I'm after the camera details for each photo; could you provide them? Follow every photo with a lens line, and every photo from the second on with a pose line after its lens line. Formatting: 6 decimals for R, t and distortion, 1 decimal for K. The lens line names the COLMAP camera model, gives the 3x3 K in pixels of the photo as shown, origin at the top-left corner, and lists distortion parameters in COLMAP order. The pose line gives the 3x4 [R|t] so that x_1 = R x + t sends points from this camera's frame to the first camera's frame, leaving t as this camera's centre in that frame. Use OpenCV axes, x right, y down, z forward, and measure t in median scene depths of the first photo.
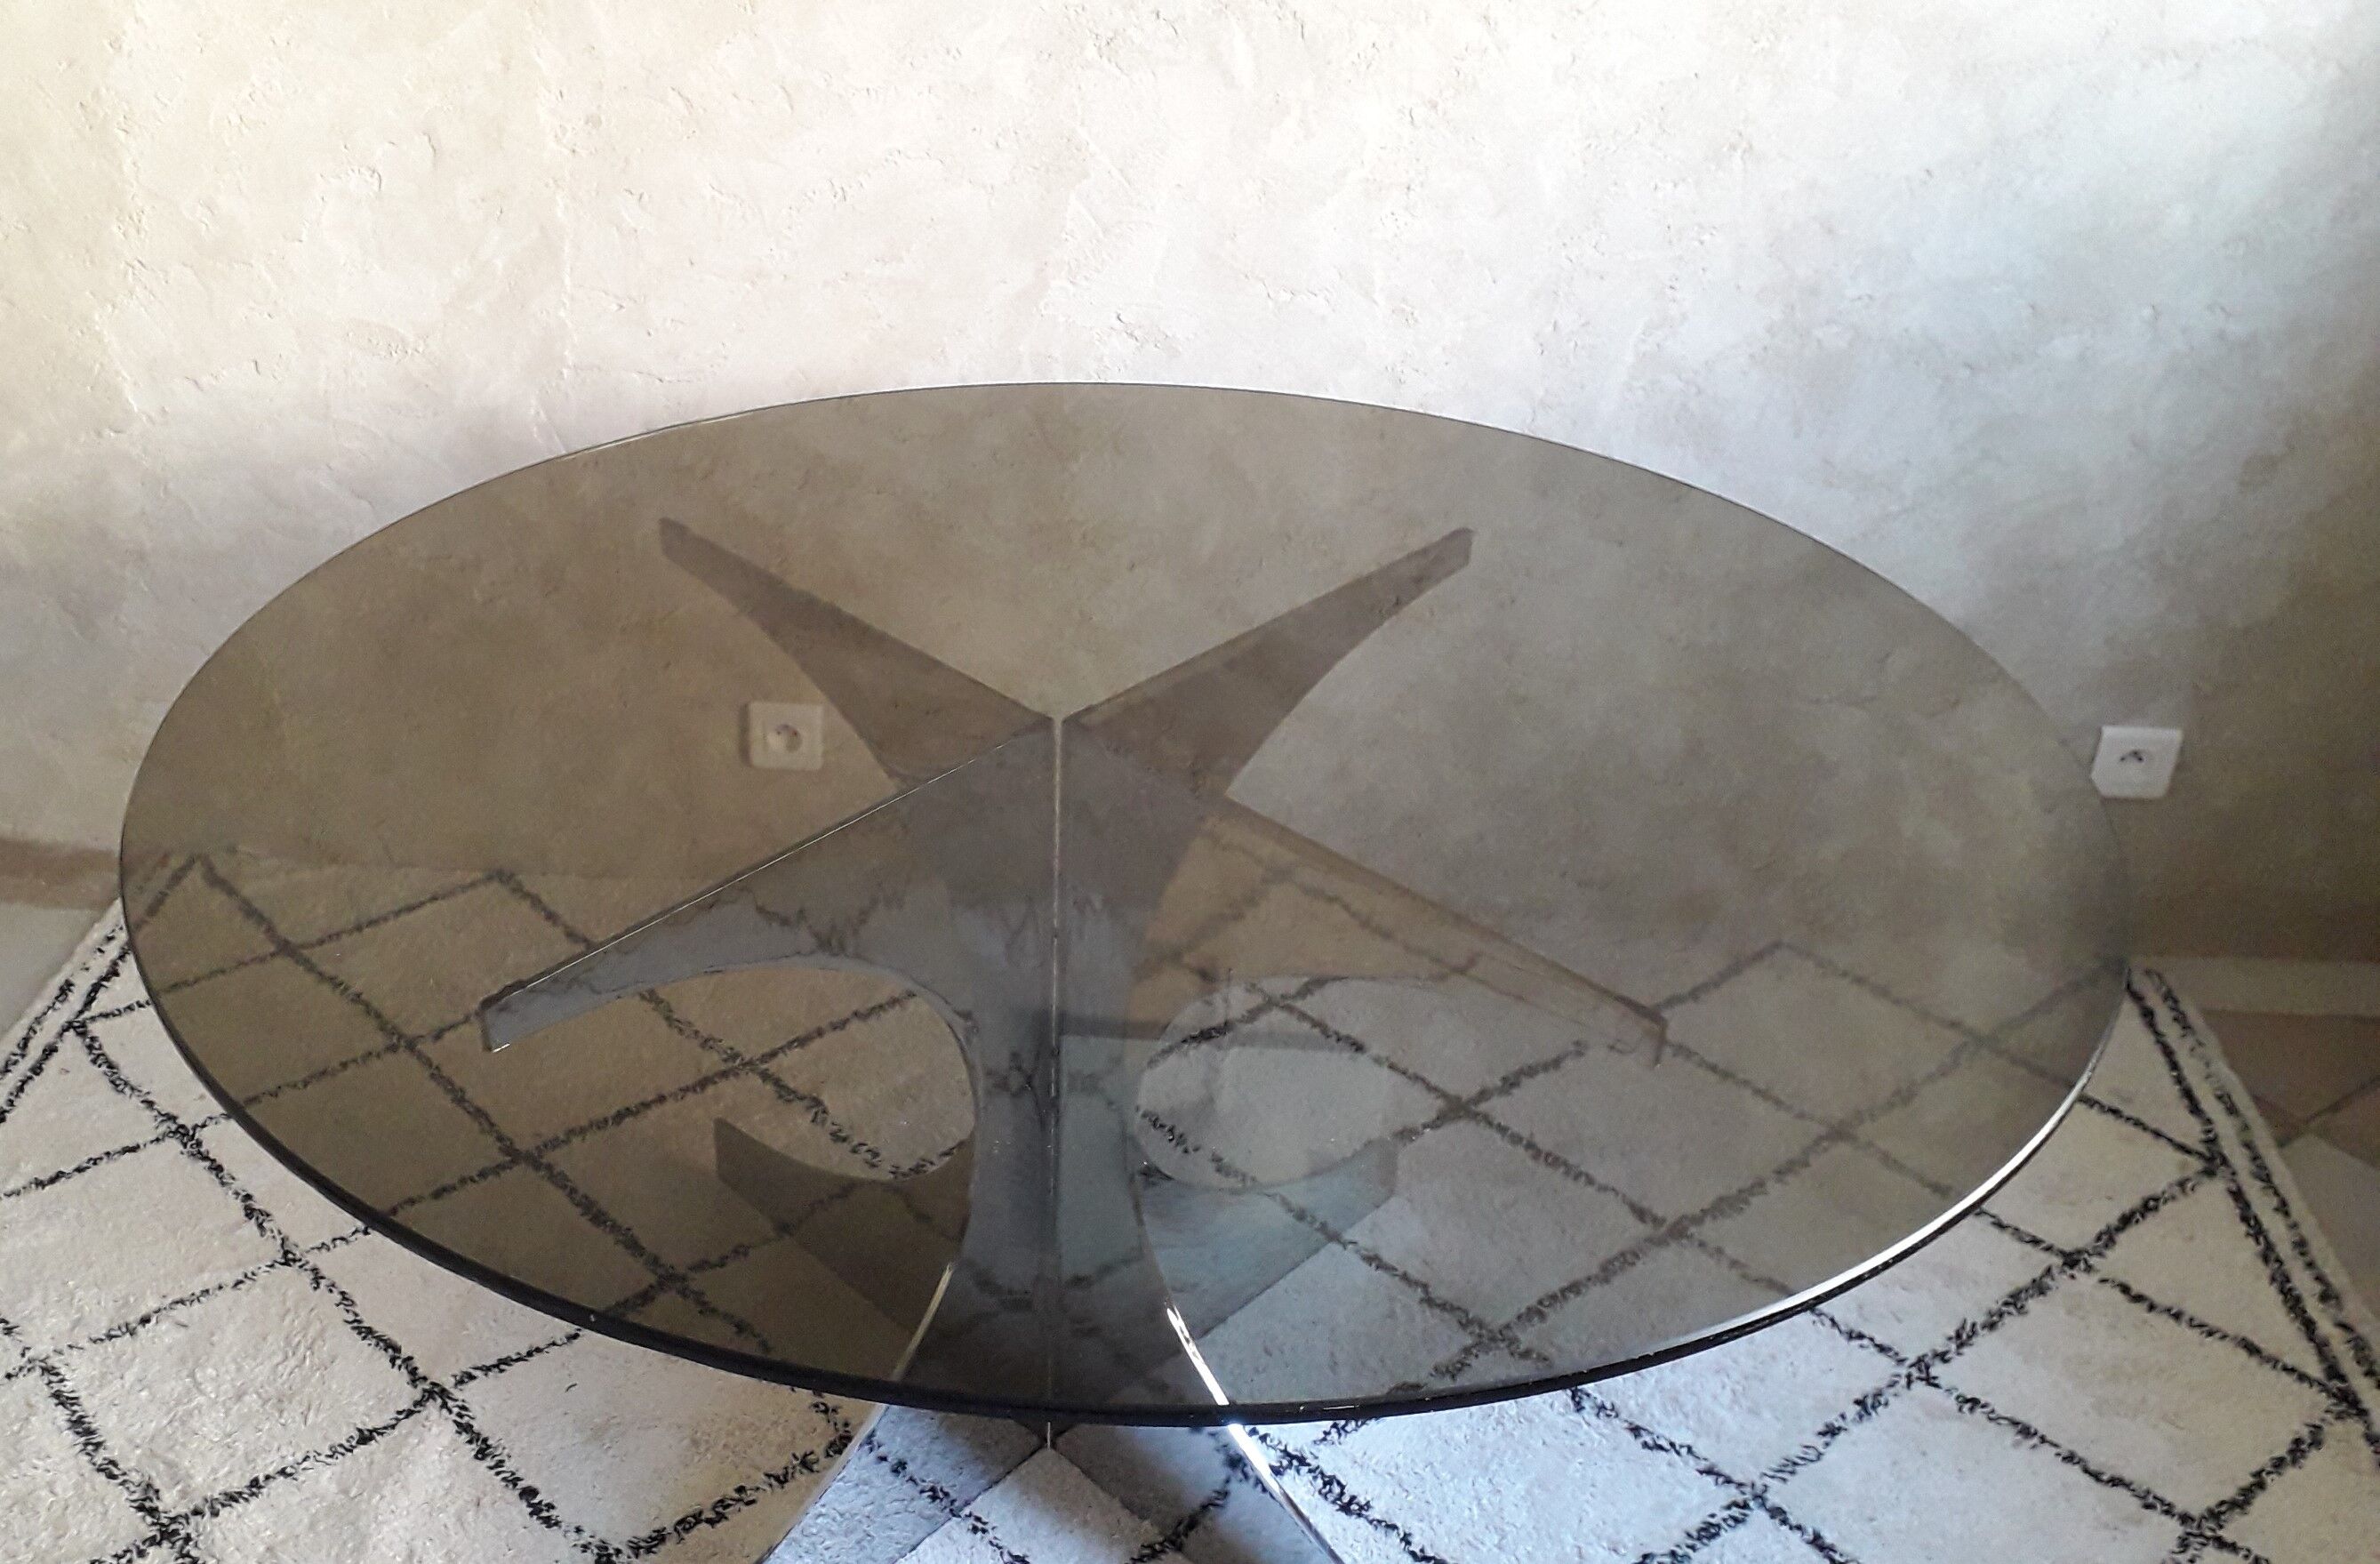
lens RADIAL K [[2306.7, 0, 1076.3], [0, 2306.7, 851.9], [0, 0, 1]] dist [0.066136, -0.004356]
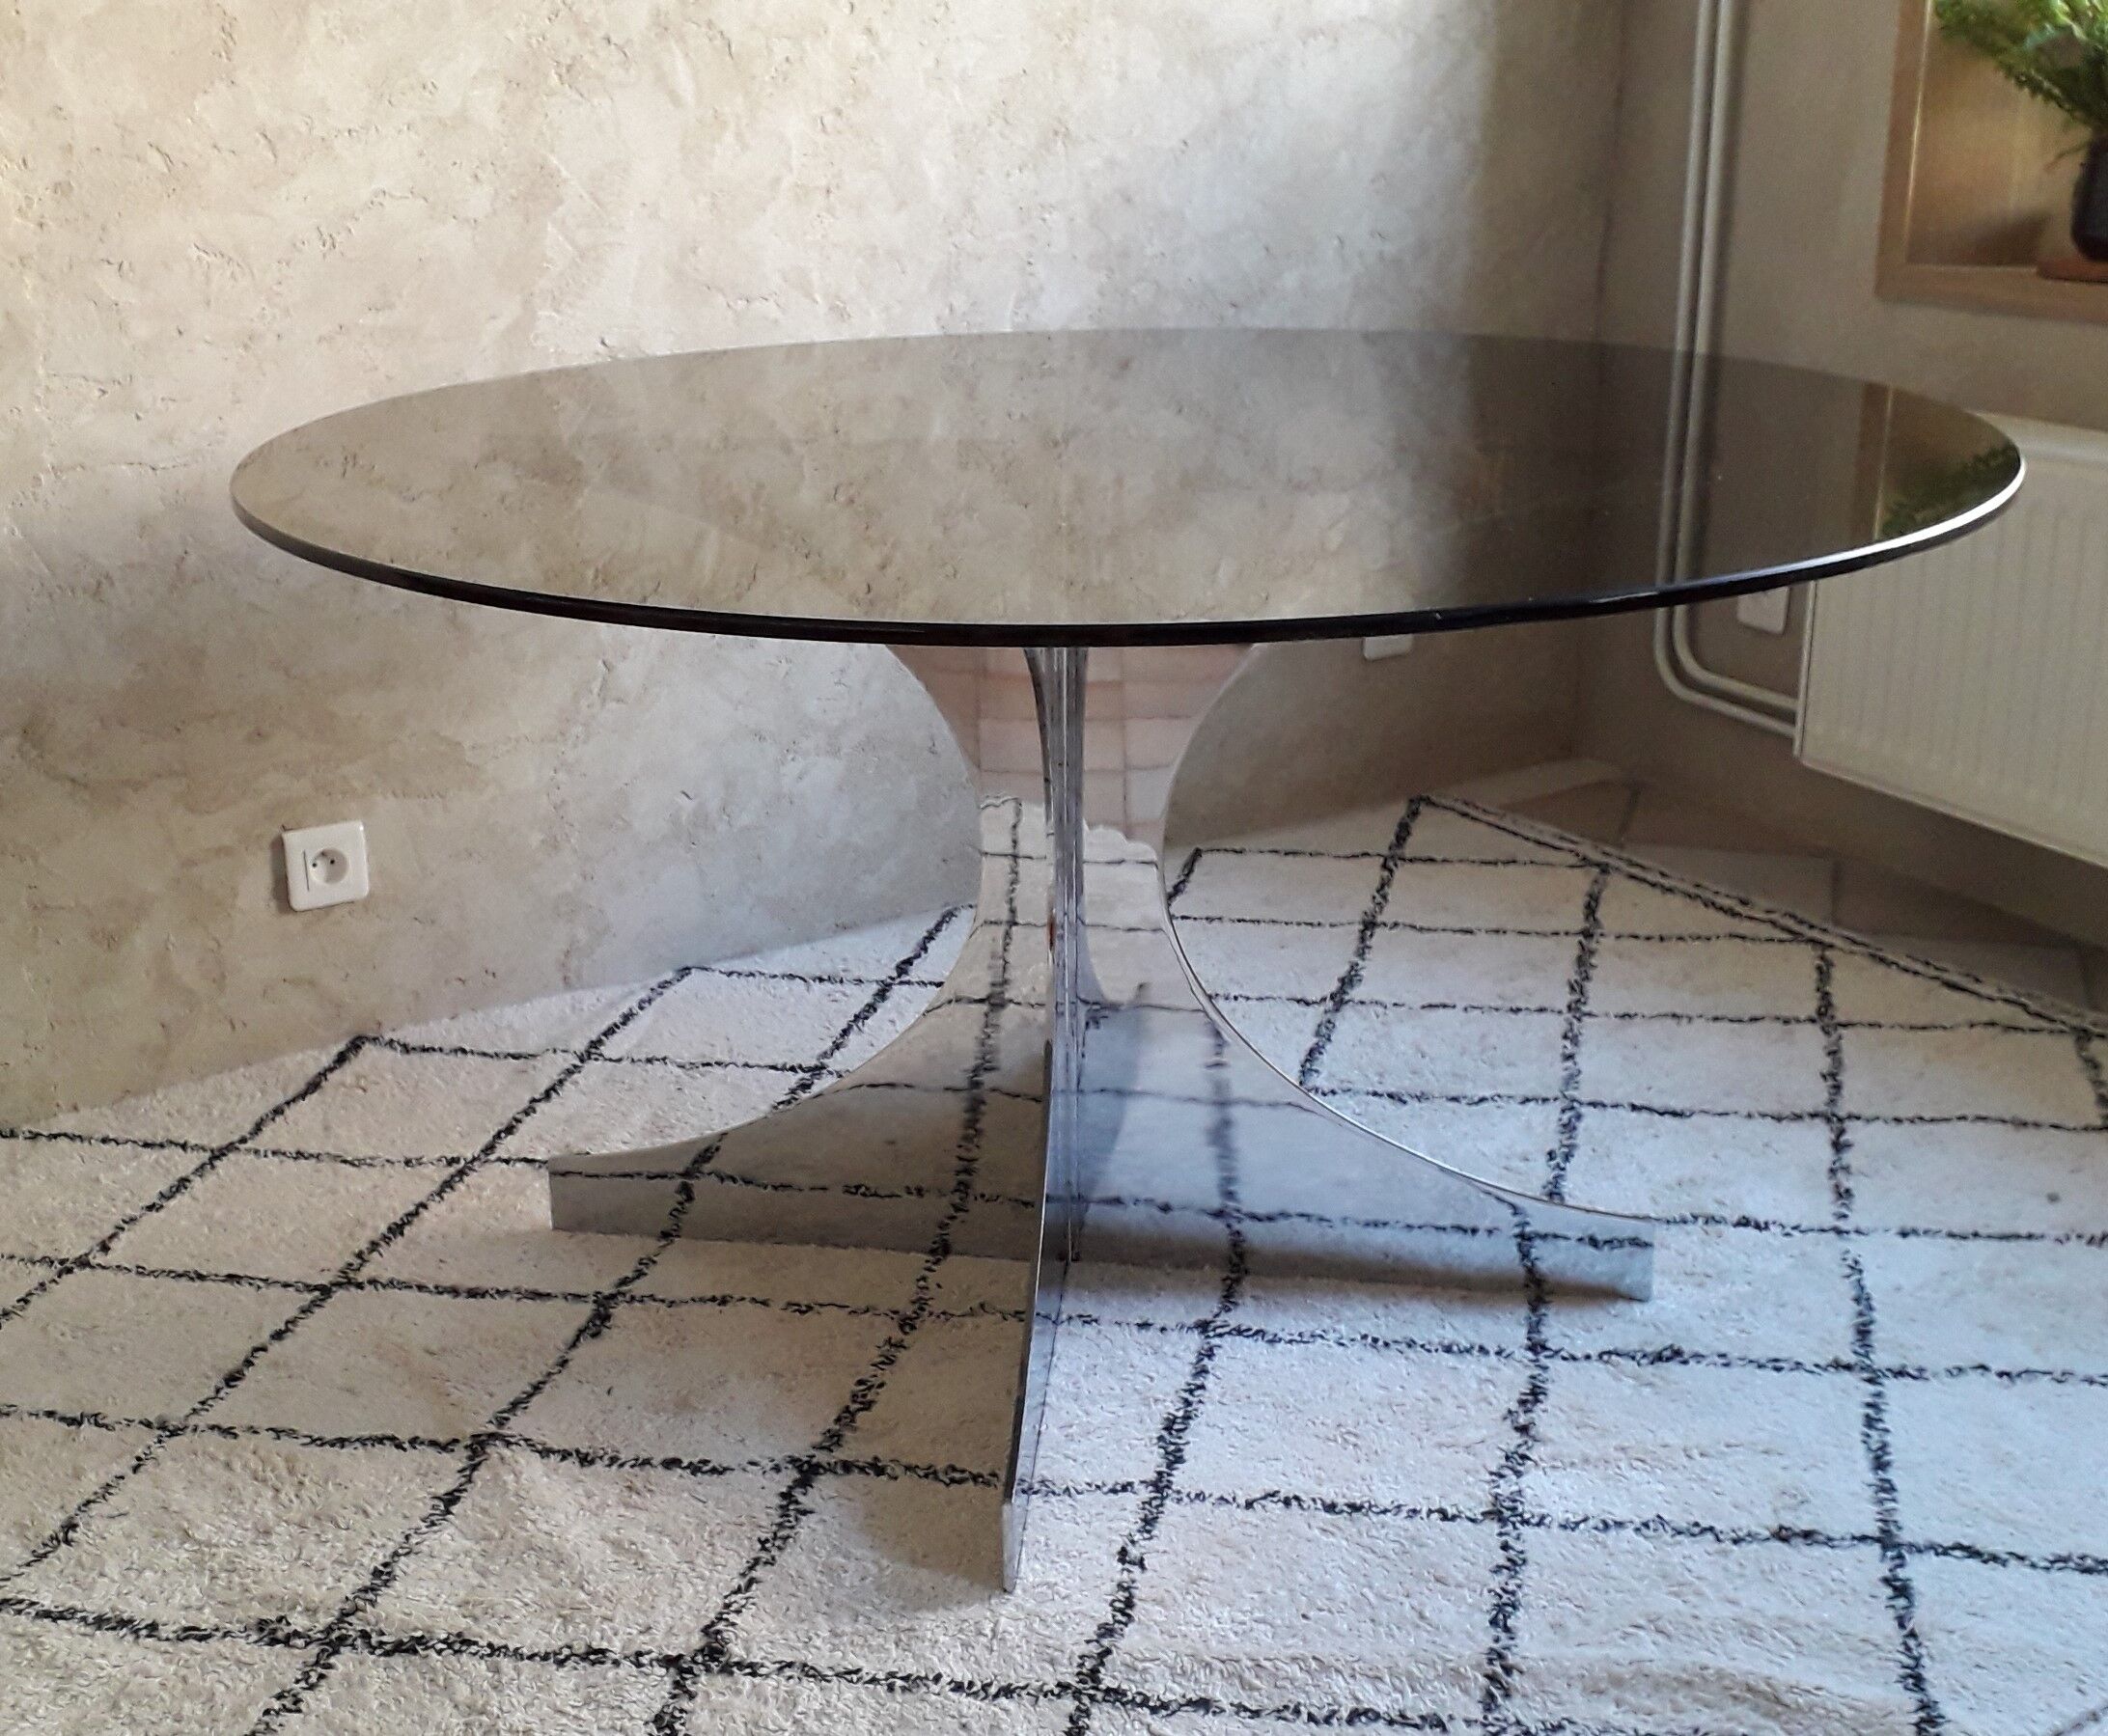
lens RADIAL K [[2519.4, 0, 1054.0], [0, 2519.4, 868.0], [0, 0, 1]] dist [0.195417, -0.473141]
pose [[0.778270, -0.222786, 0.587079, -0.580751], [0.370733, 0.917627, -0.143244, 0.236395], [-0.506807, 0.329132, 0.796755, 0.073221]]
